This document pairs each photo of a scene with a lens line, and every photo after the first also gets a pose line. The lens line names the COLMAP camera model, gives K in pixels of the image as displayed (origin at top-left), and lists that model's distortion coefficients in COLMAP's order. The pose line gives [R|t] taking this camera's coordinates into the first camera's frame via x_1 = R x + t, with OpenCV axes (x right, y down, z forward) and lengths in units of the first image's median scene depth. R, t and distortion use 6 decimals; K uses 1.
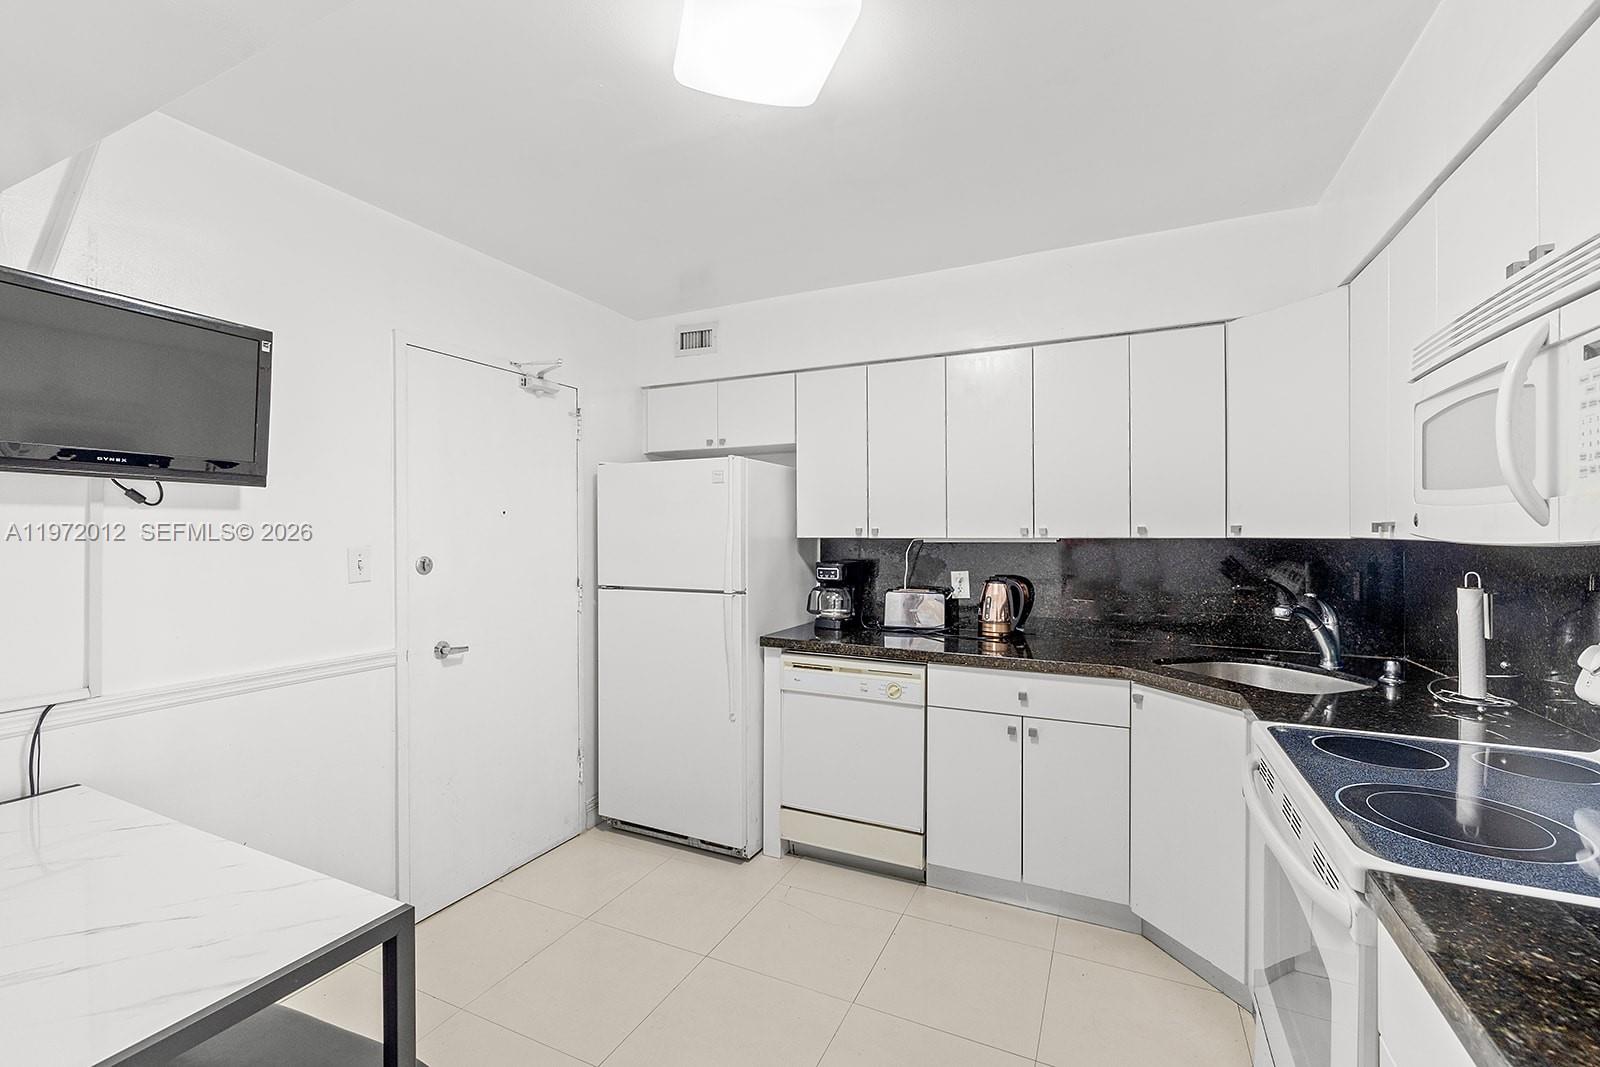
lens RADIAL K [[670.6, 0, 800.0], [0, 670.6, 533.5], [0, 0, 1]] dist [0.000251, 0.000001]
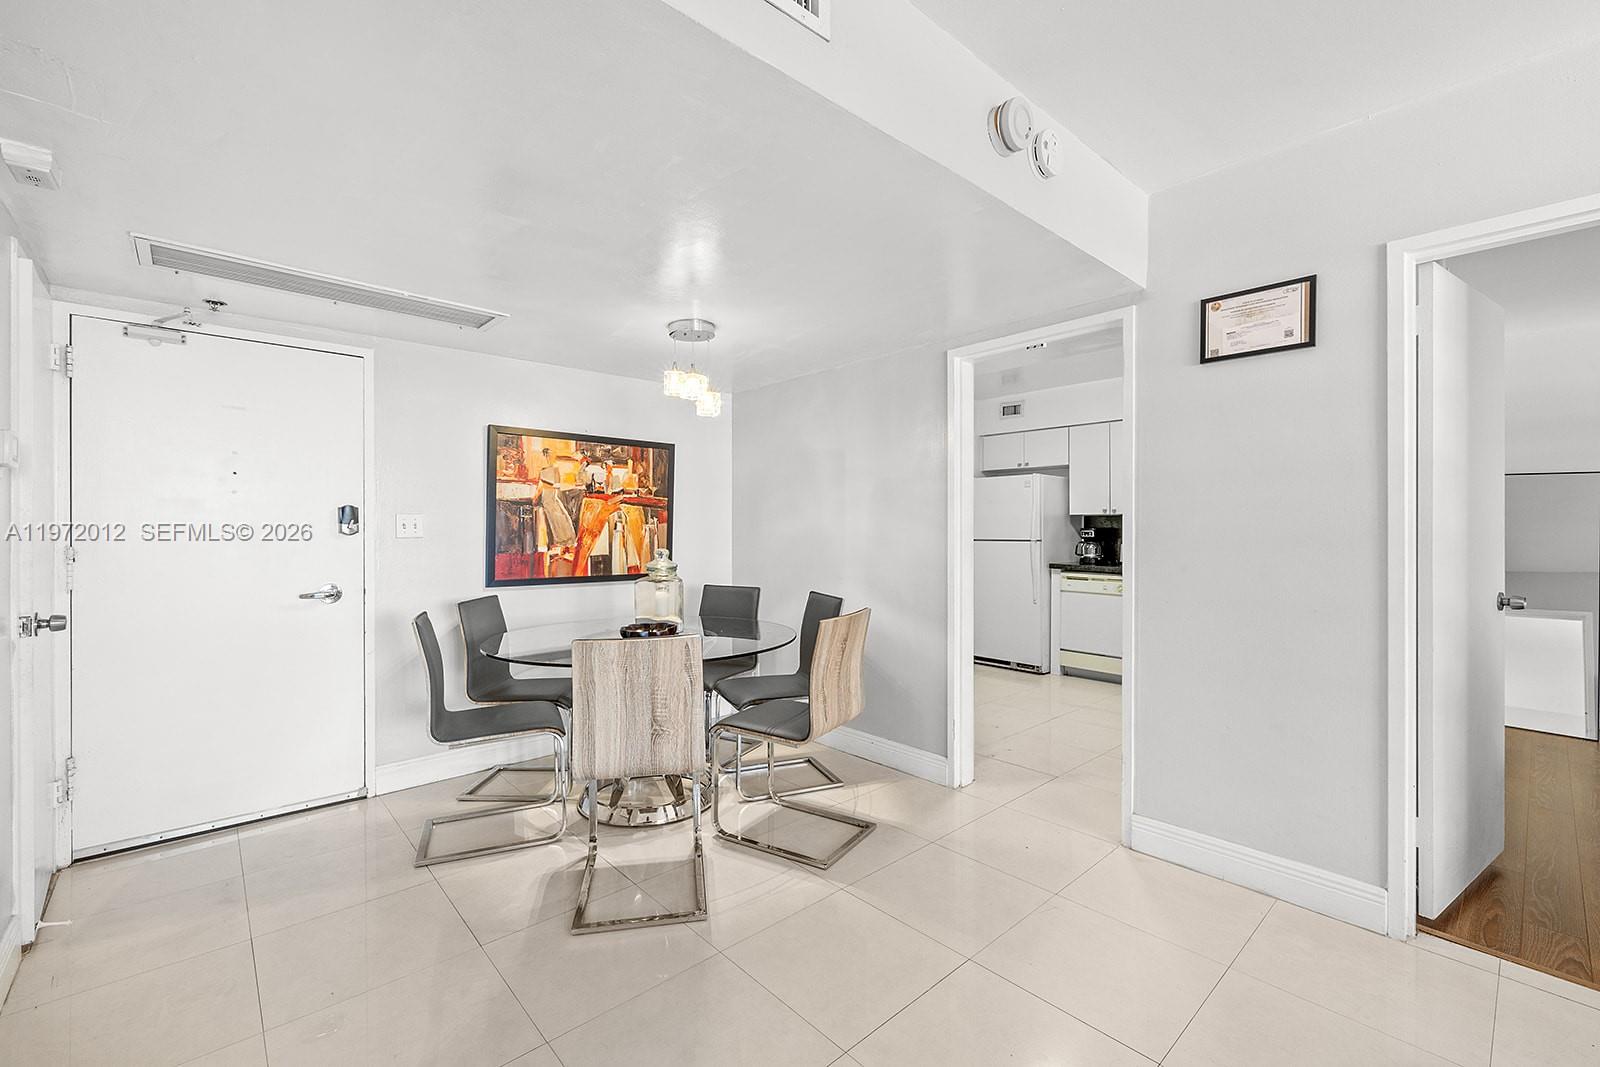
lens RADIAL K [[670.6, 0, 800.0], [0, 670.6, 533.5], [0, 0, 1]] dist [0.000251, 0.000001]
pose [[0.923860, 0.001471, -0.382729, 0.017839], [-0.000548, 0.999997, 0.002521, 0.057366], [0.382731, -0.002119, 0.923857, -1.072462]]
